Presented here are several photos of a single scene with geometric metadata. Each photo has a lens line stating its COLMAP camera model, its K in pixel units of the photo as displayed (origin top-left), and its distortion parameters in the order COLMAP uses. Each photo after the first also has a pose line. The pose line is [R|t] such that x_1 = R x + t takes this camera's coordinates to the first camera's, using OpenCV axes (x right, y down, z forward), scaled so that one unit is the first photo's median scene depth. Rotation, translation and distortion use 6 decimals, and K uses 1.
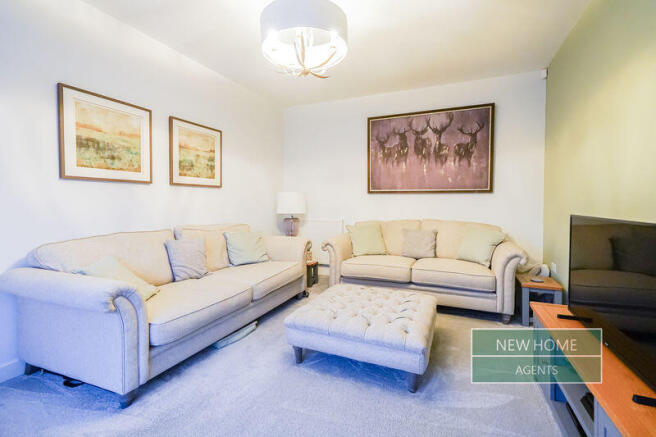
lens RADIAL K [[301.1, 0, 326.3], [0, 301.1, 207.6], [0, 0, 1]] dist [0.018407, -0.001115]
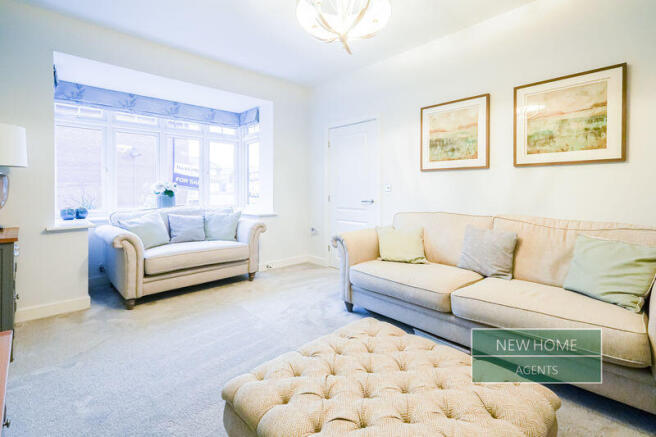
lens RADIAL K [[301.1, 0, 316.2], [0, 301.1, 187.0], [0, 0, 1]] dist [0.018407, -0.001115]
pose [[-0.413199, -0.005904, -0.910622, 0.633860], [-0.016126, 0.999870, 0.000835, -0.011146], [0.910498, 0.015030, -0.413240, 1.048096]]
